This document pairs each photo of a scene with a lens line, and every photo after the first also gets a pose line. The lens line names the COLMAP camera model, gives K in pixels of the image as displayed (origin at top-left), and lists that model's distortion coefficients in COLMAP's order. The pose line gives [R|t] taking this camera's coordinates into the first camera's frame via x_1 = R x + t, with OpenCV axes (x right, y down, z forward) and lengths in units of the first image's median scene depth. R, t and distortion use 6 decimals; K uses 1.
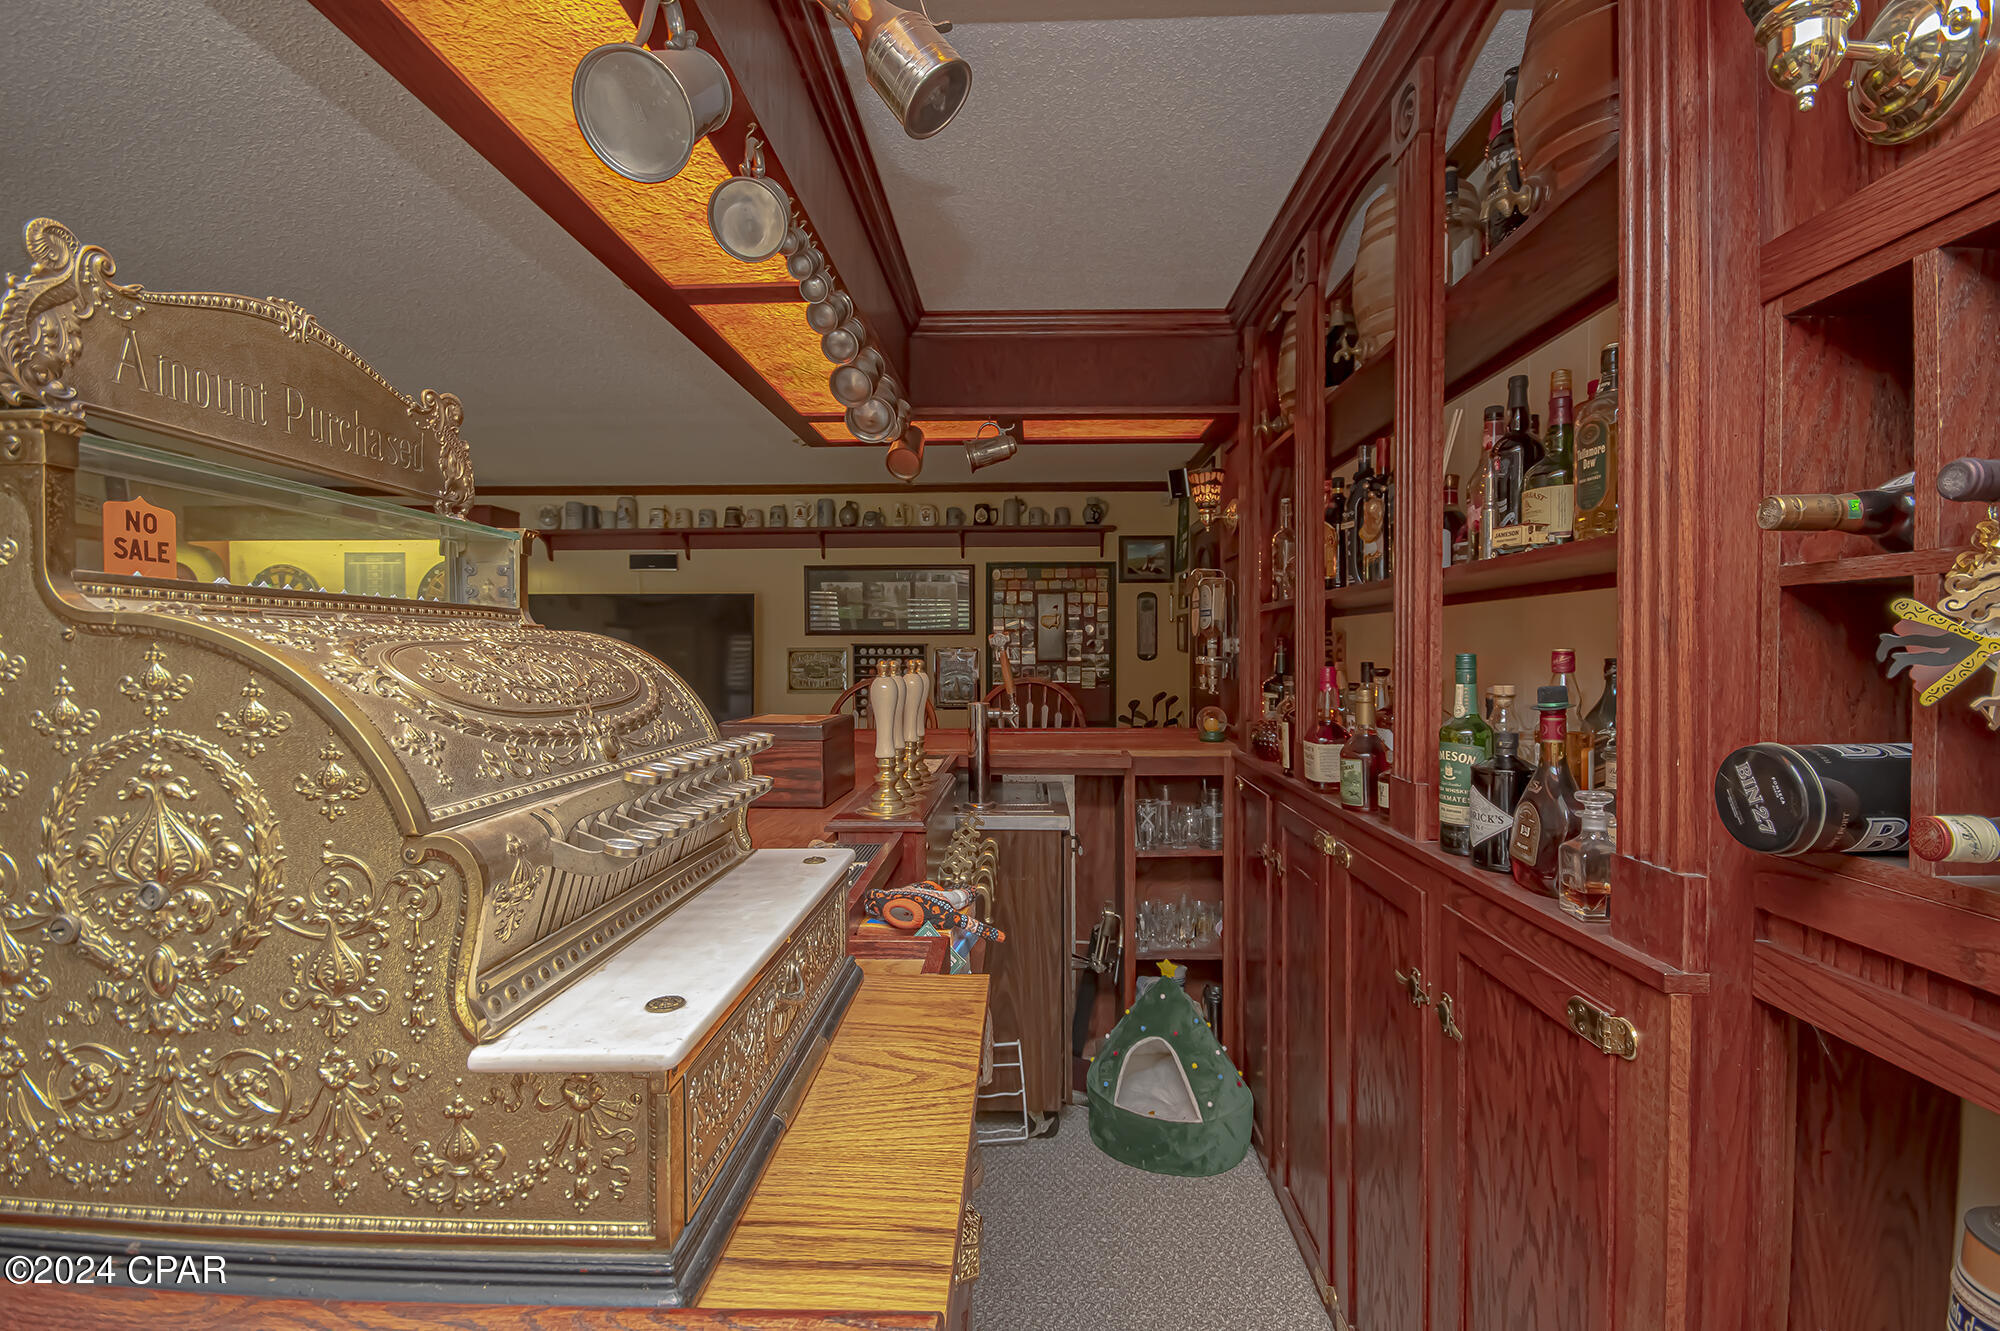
lens RADIAL K [[887.9, 0, 996.3], [0, 887.9, 662.1], [0, 0, 1]] dist [0.005355, -0.008076]
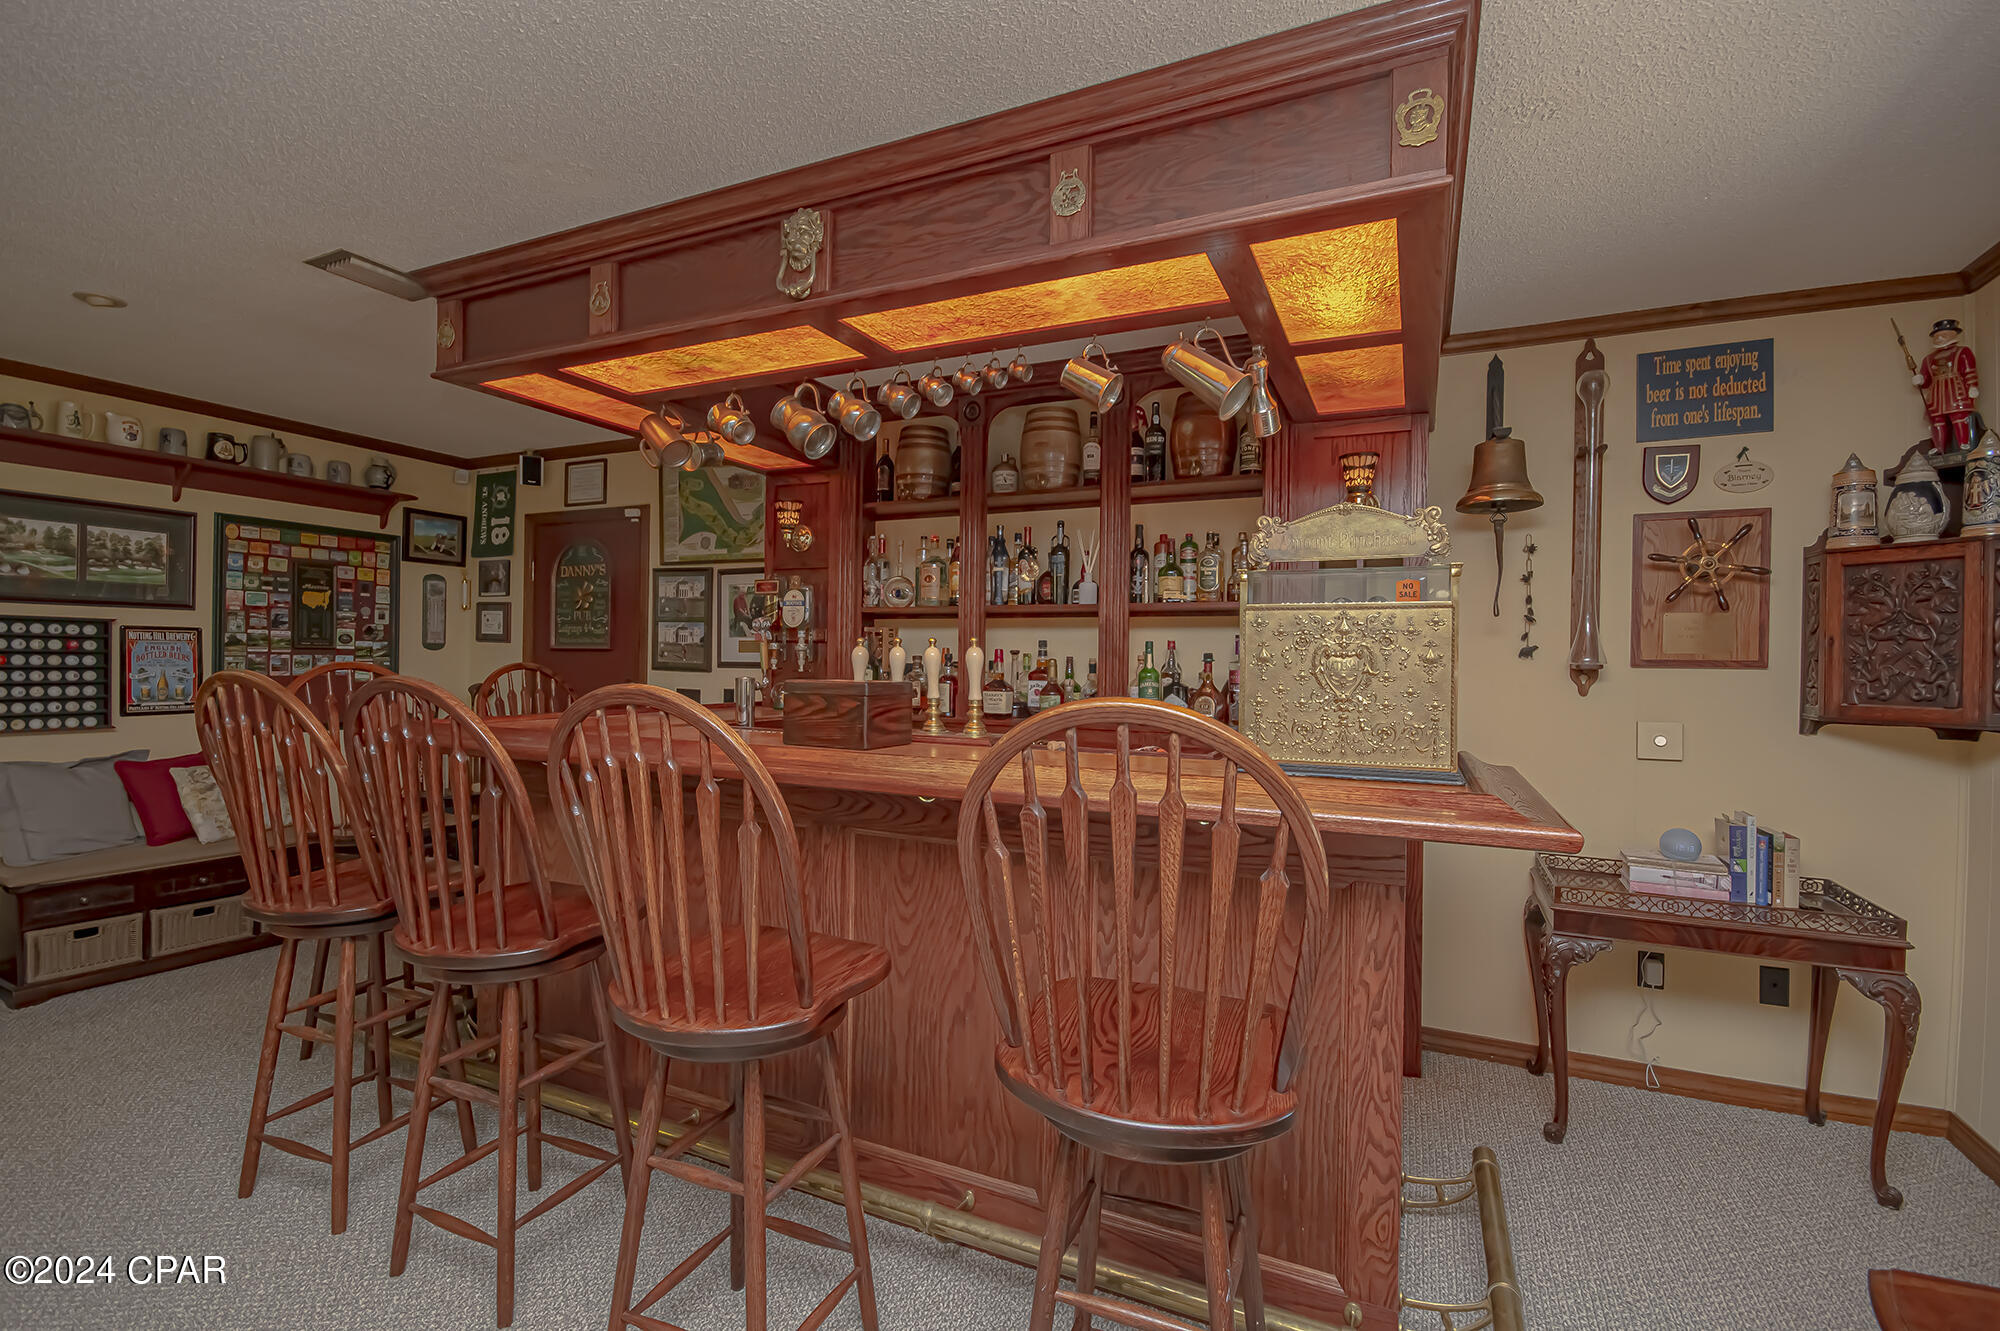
lens RADIAL K [[887.9, 0, 1010.2], [0, 887.9, 668.4], [0, 0, 1]] dist [0.005355, -0.008076]
pose [[0.380034, -0.001235, 0.924972, -0.443757], [-0.002714, 0.999993, 0.002450, 0.013066], [-0.924969, -0.003441, 0.380028, 0.112491]]
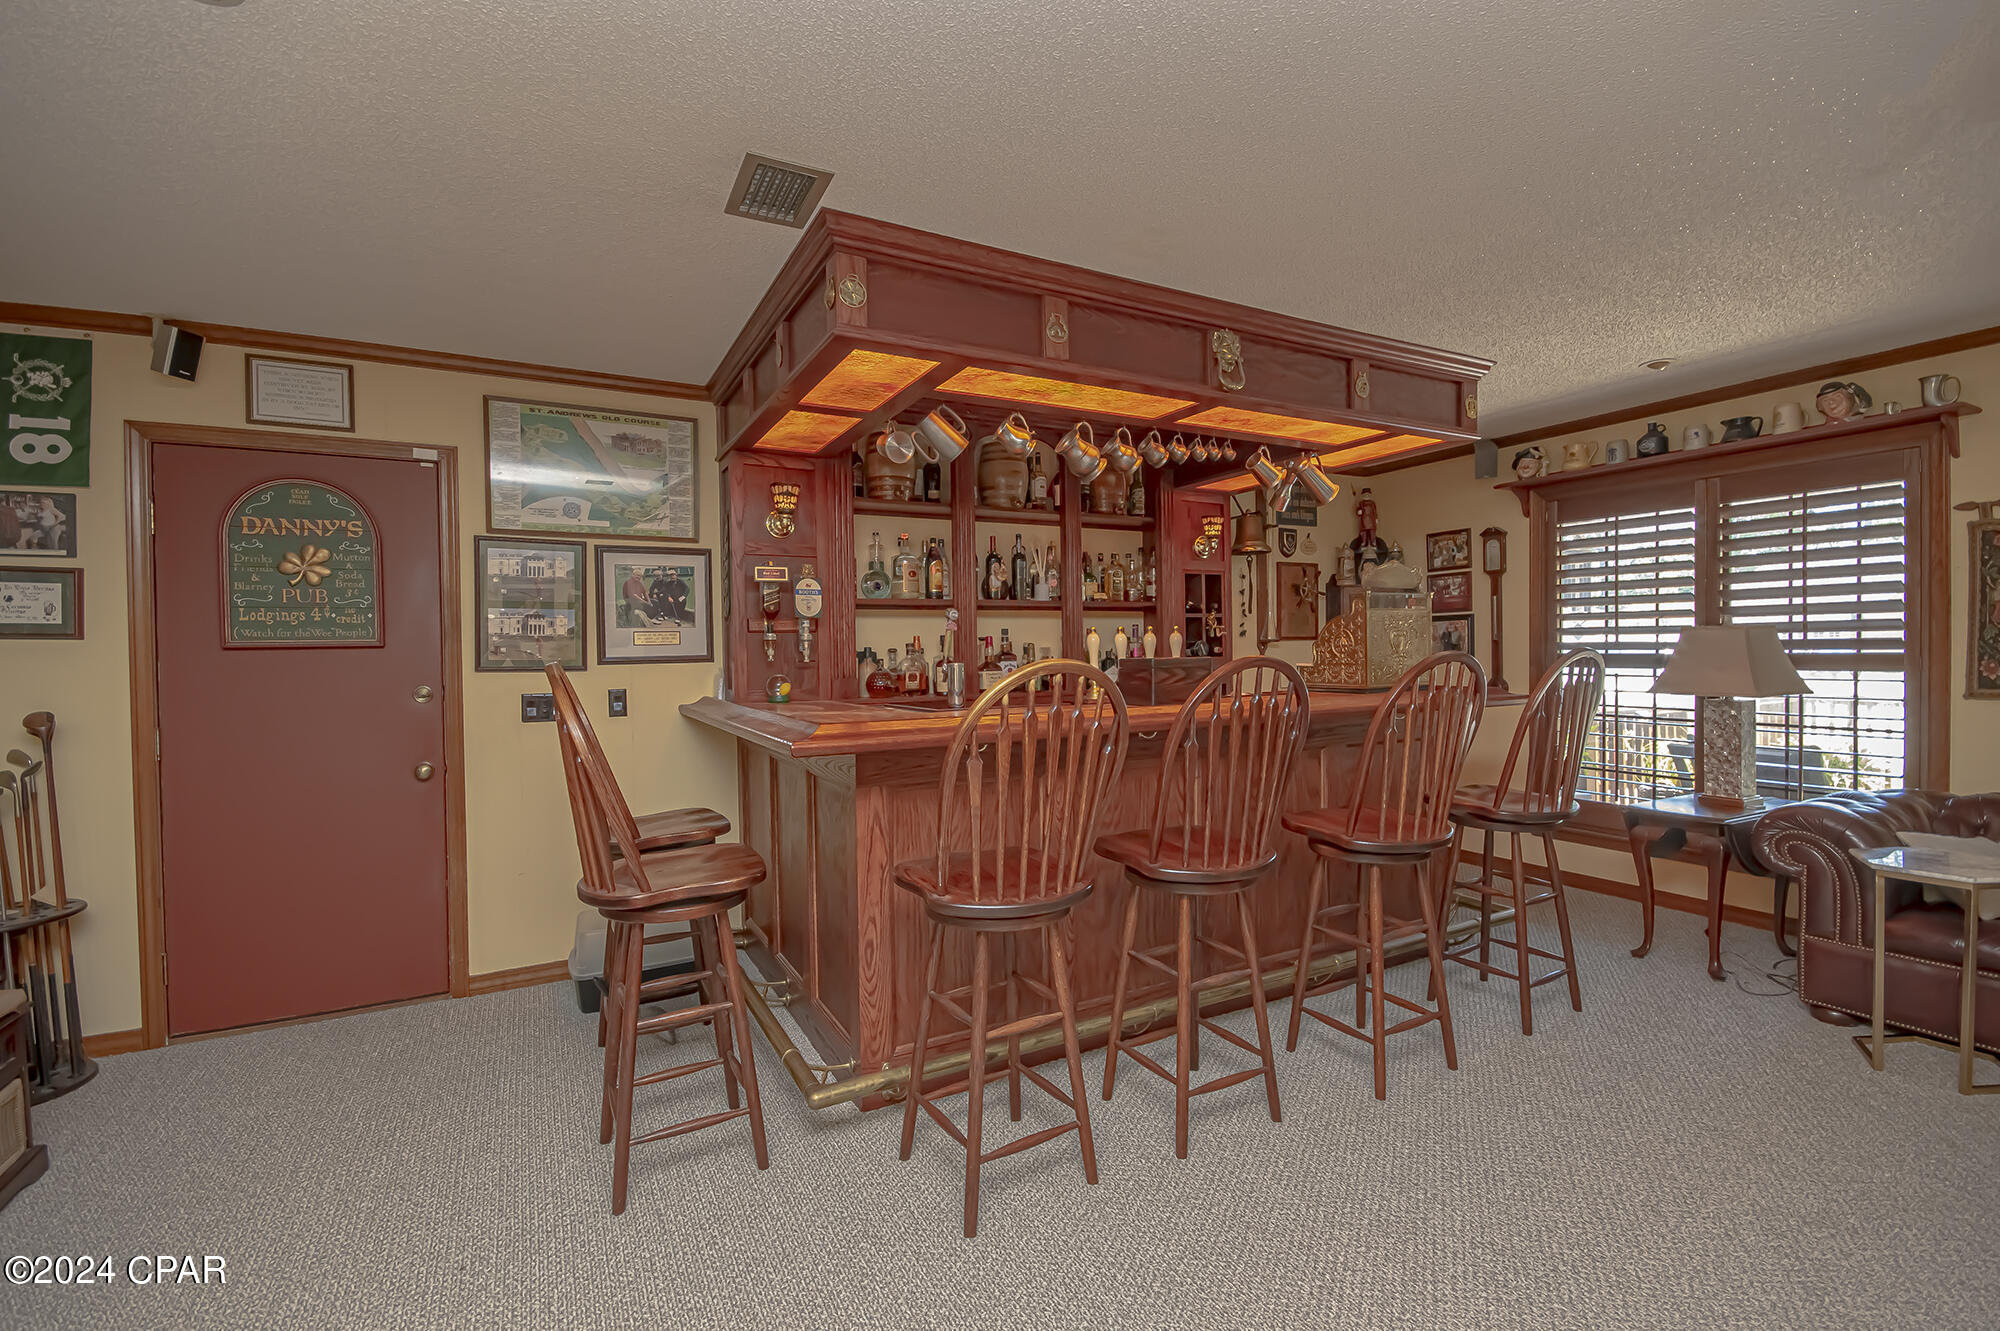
lens RADIAL K [[887.9, 0, 1018.5], [0, 887.9, 670.8], [0, 0, 1]] dist [0.005355, -0.008076]
pose [[-0.521084, -0.011952, 0.853422, -0.527563], [0.026571, 0.999190, 0.030218, 0.008199], [-0.853092, 0.038423, -0.520344, 0.732093]]
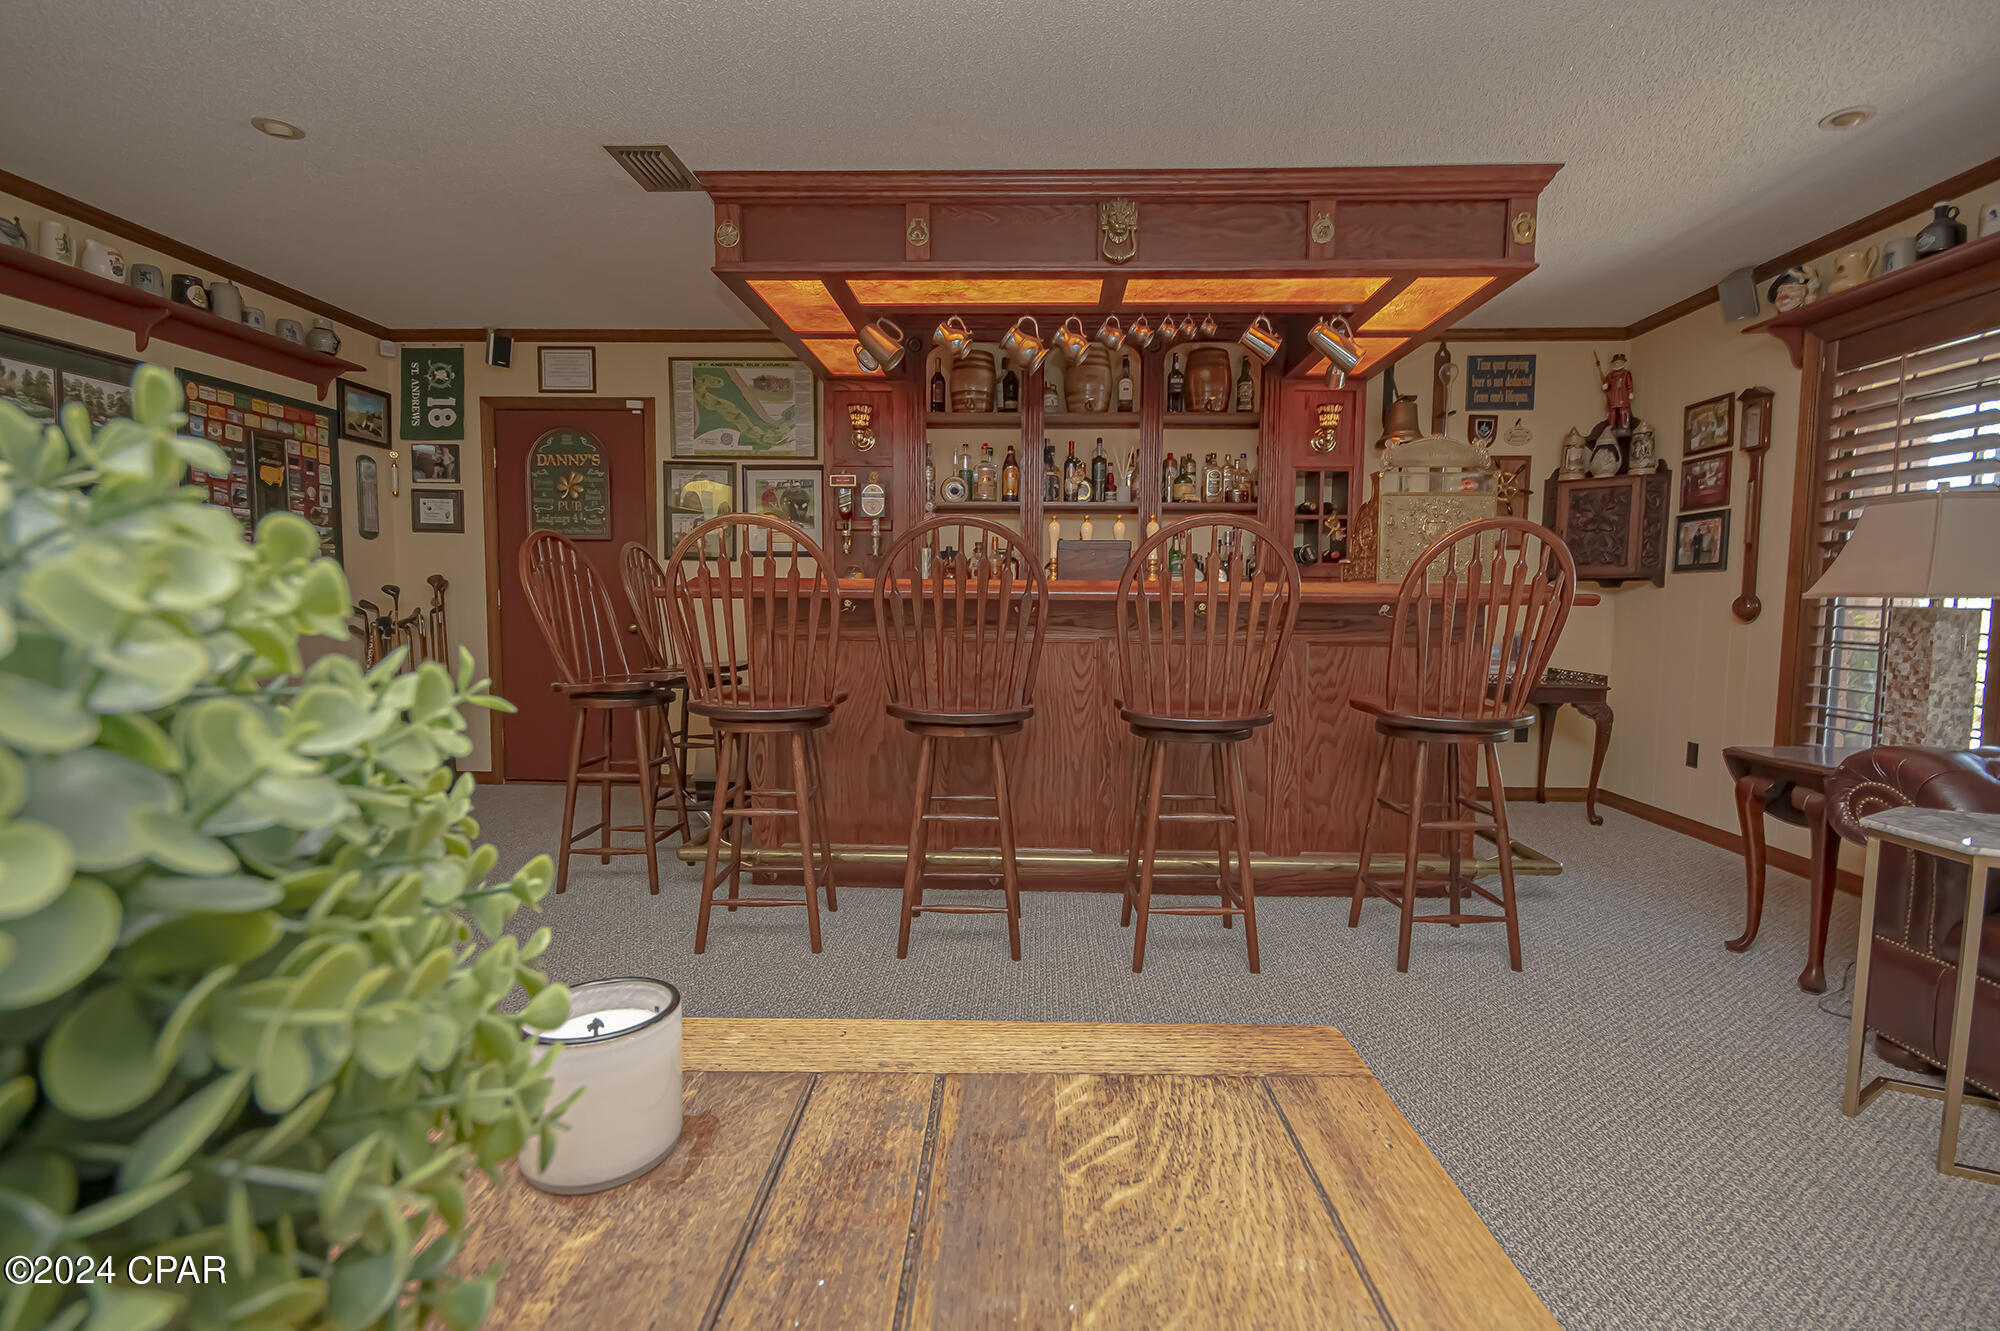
lens RADIAL K [[887.9, 0, 1009.9], [0, 887.9, 668.6], [0, 0, 1]] dist [0.005355, -0.008076]
pose [[-0.011697, -0.077079, 0.996956, -0.676521], [0.004956, 0.997008, 0.077141, 0.057997], [-0.999919, 0.005843, -0.011280, 0.409325]]
